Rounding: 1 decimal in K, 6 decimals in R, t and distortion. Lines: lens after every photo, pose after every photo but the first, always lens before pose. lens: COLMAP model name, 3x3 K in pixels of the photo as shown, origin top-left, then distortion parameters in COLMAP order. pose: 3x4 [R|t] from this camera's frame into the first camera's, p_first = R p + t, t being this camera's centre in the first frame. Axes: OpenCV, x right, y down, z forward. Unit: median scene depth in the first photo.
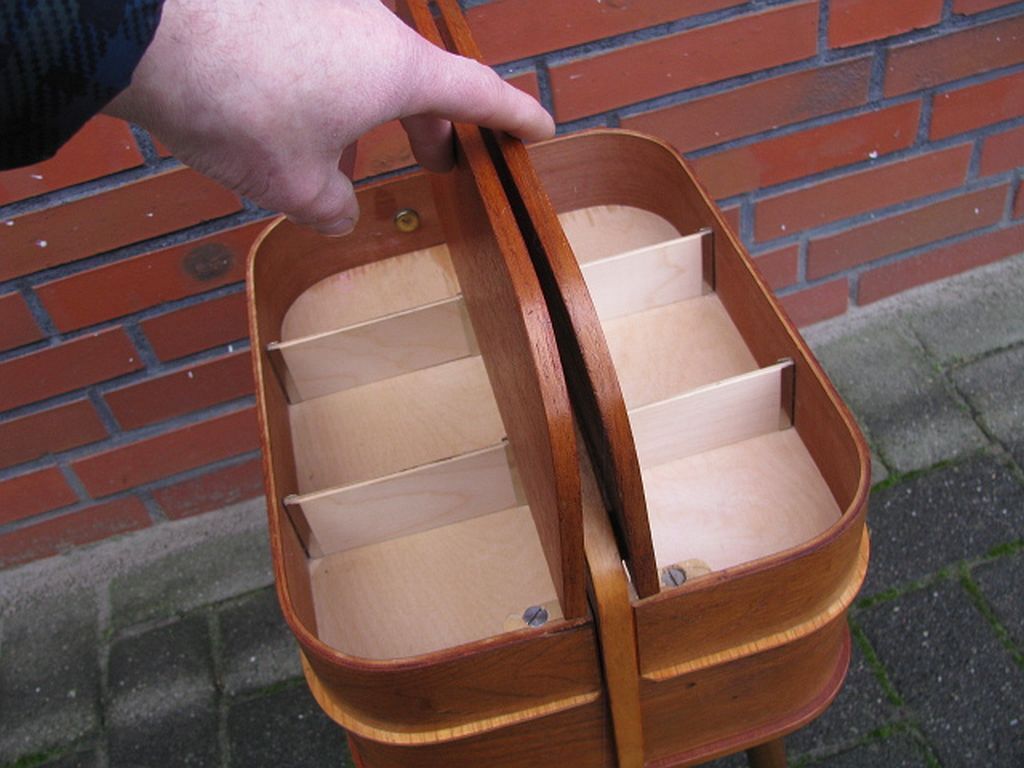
lens RADIAL K [[1081.6, 0, 496.5], [0, 1081.6, 358.2], [0, 0, 1]] dist [-0.224168, 0.265340]
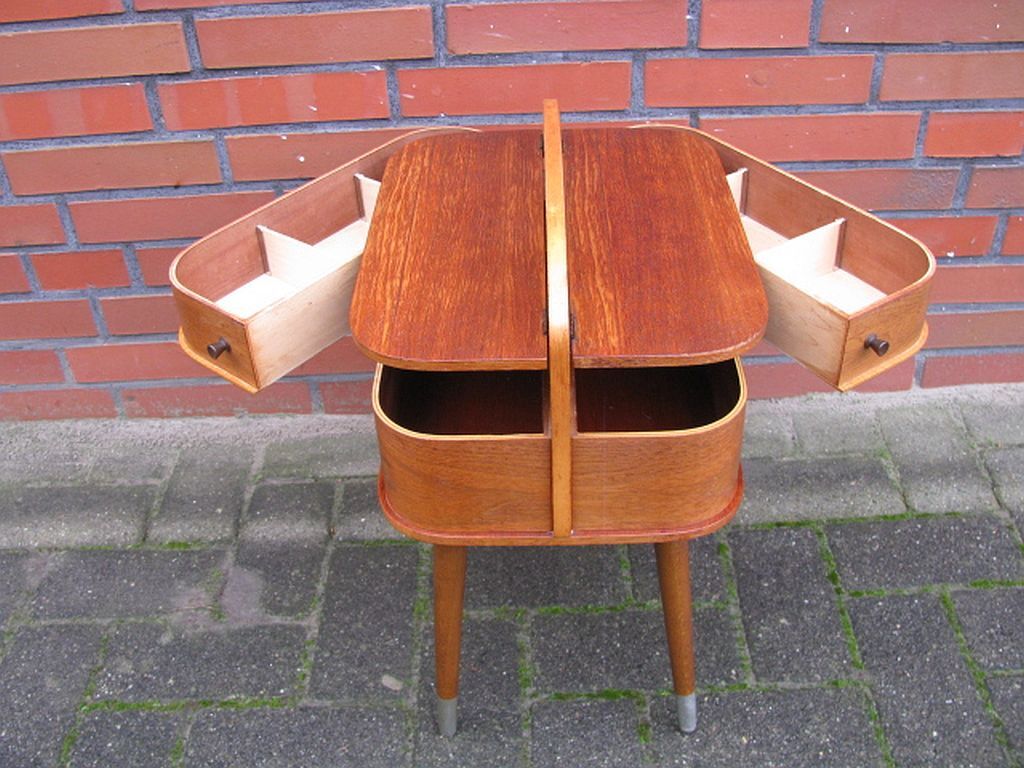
lens RADIAL K [[1081.6, 0, 496.5], [0, 1081.6, 358.2], [0, 0, 1]] dist [-0.224168, 0.265340]
pose [[0.959563, 0.236122, -0.153250, 0.070192], [-0.252099, 0.963062, -0.094645, 0.177614], [0.125242, 0.129452, 0.983645, -0.255164]]
